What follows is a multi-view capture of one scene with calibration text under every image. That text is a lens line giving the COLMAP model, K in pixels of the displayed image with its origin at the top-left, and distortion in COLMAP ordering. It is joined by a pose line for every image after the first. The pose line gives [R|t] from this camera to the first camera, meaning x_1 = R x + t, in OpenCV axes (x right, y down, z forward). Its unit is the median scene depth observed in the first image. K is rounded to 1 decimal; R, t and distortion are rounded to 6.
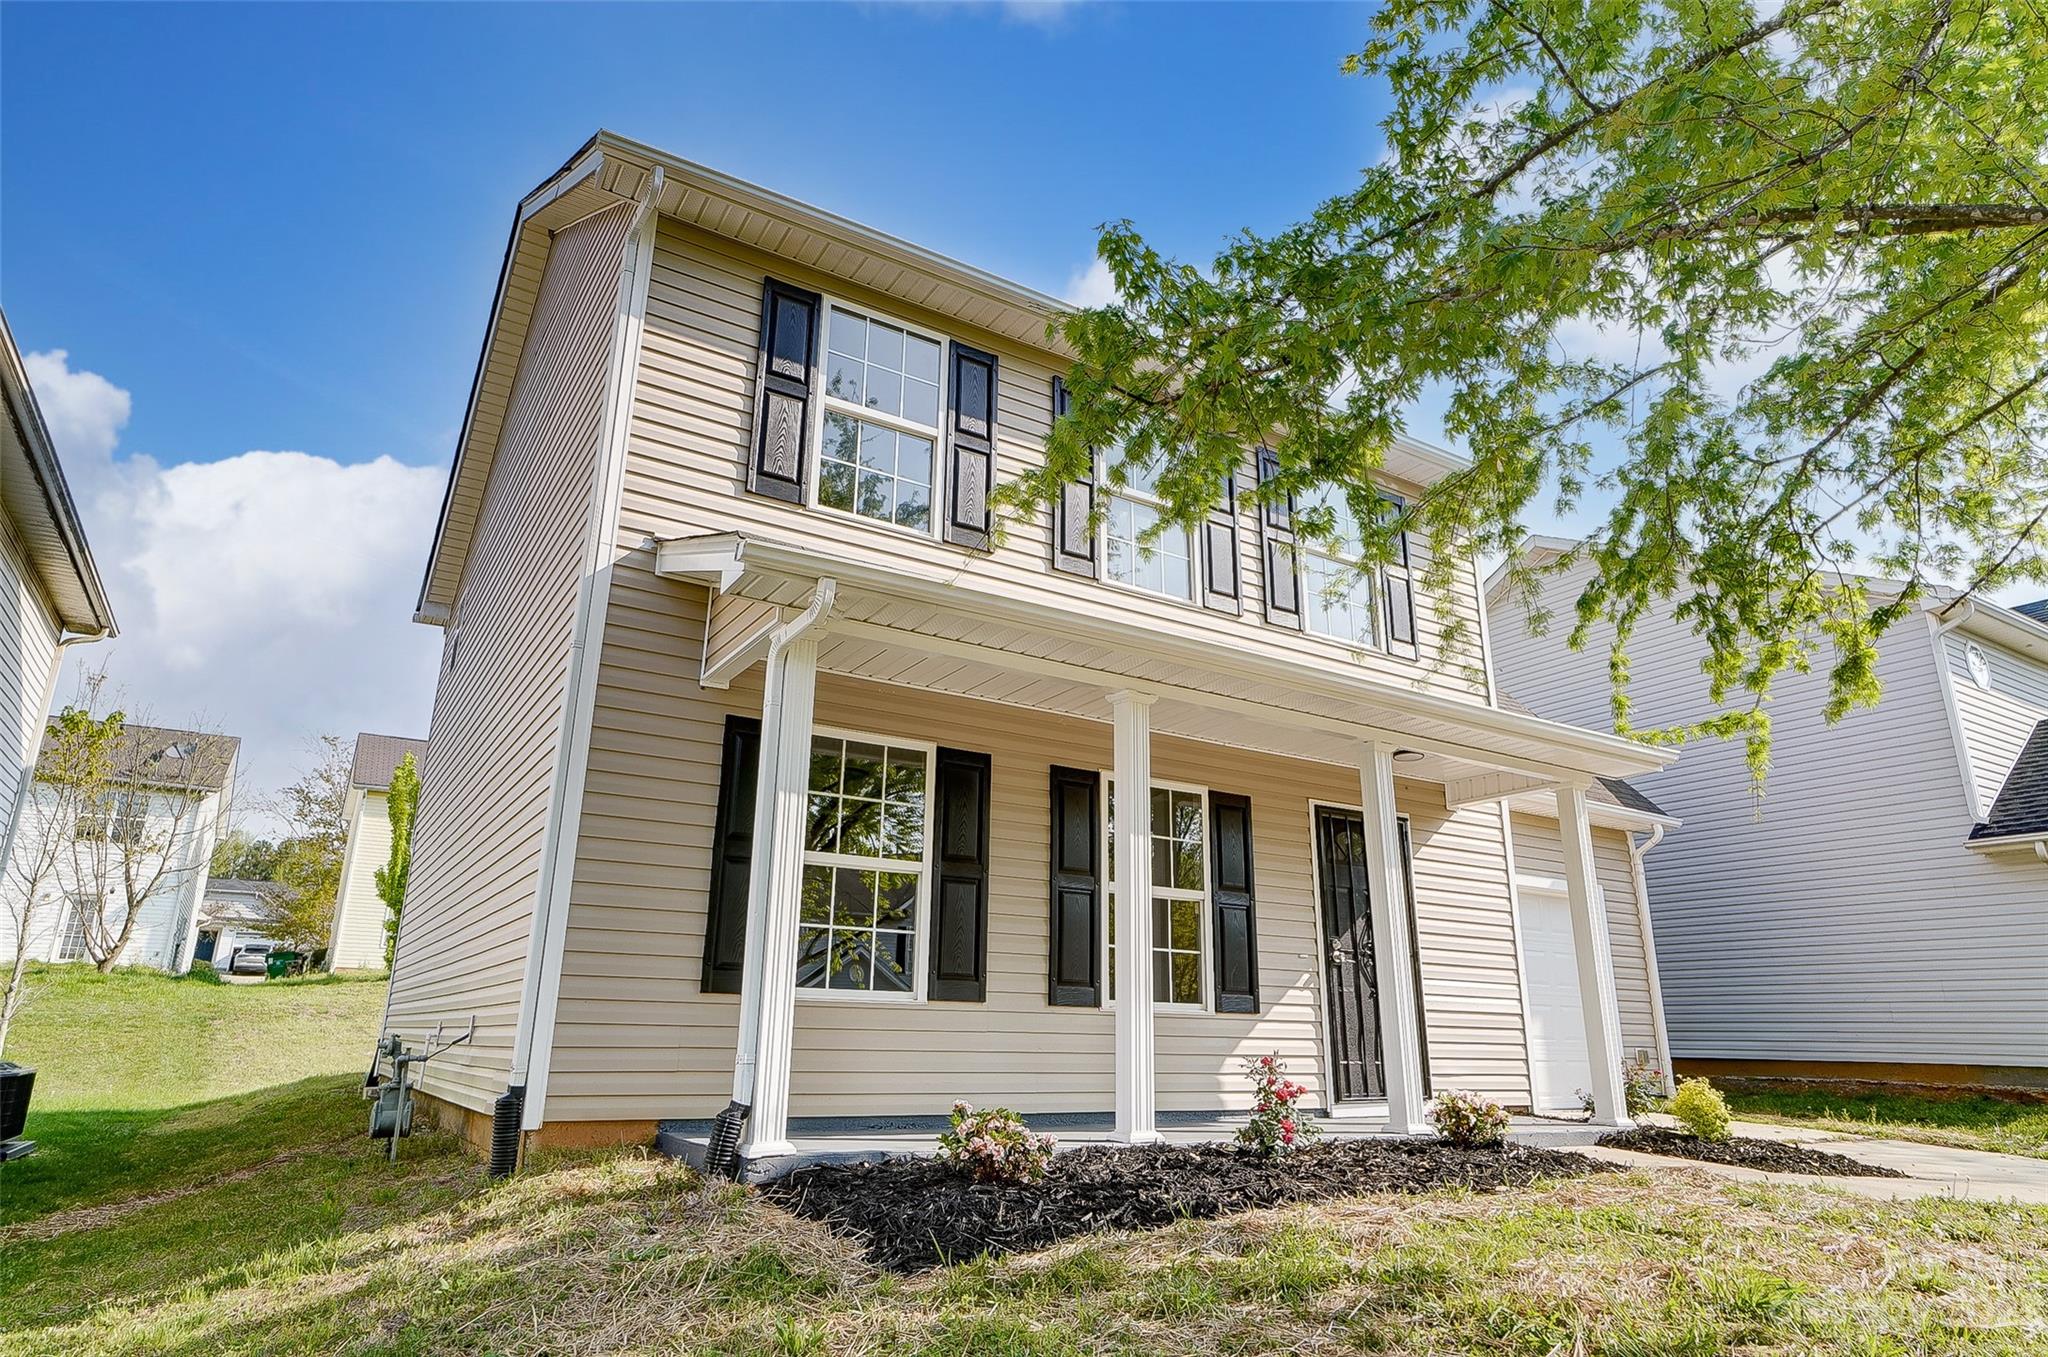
lens RADIAL K [[1156.5, 0, 1025.4], [0, 1156.5, 672.0], [0, 0, 1]] dist [0.006520, 0.002126]
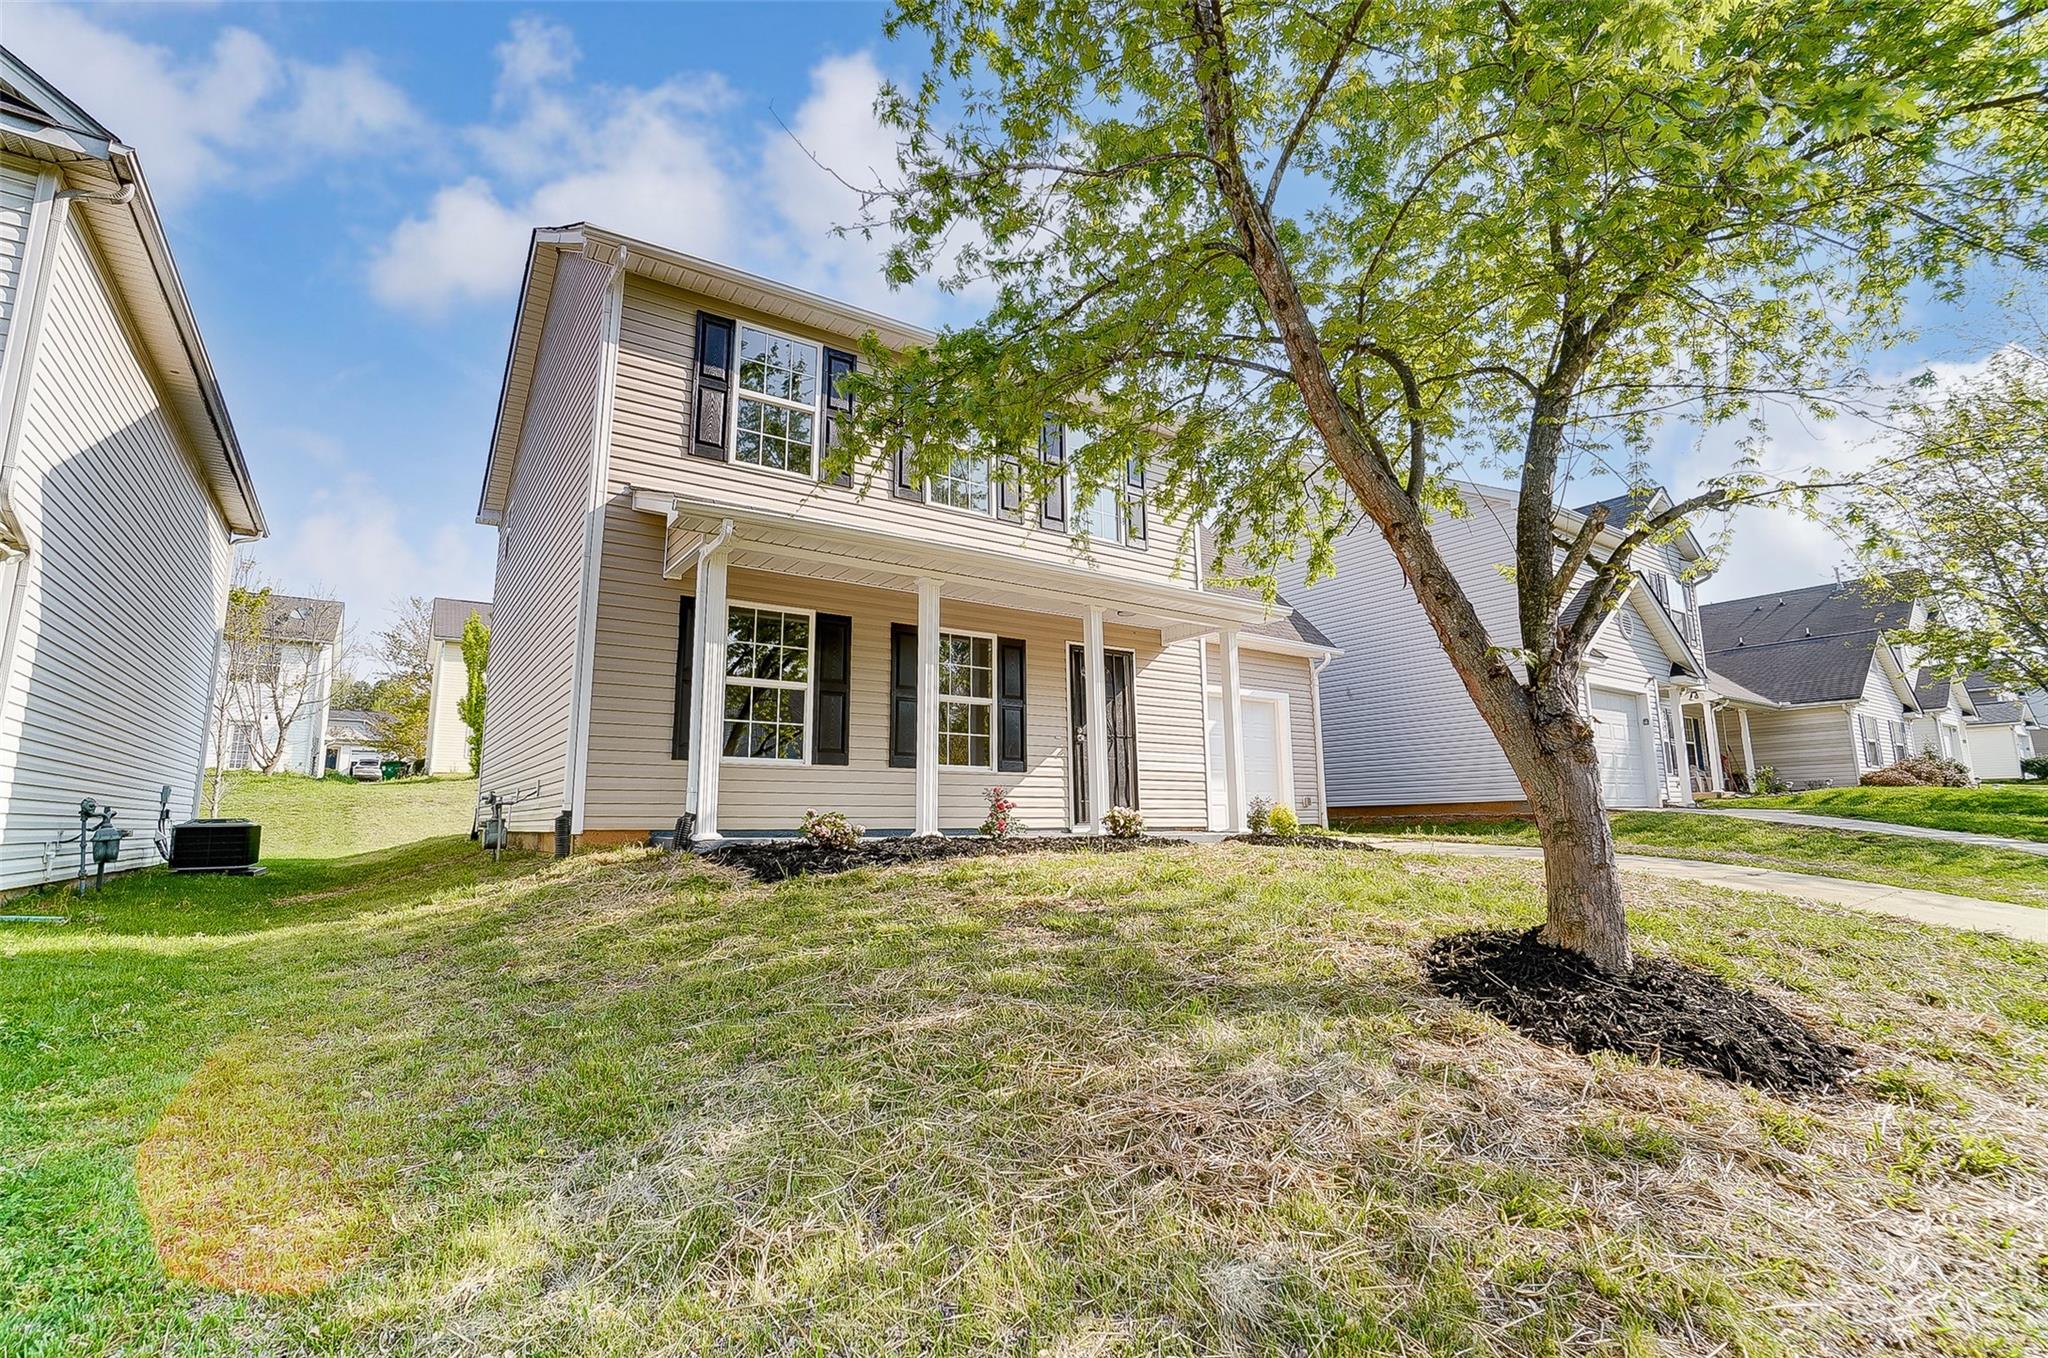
lens RADIAL K [[912.6, 0, 1015.5], [0, 912.6, 650.7], [0, 0, 1]] dist [-0.051536, 0.019168]
pose [[0.998328, -0.013790, 0.056142, 0.120920], [0.006922, 0.992660, 0.120741, -0.031138], [-0.057395, -0.120151, 0.991095, -0.262542]]
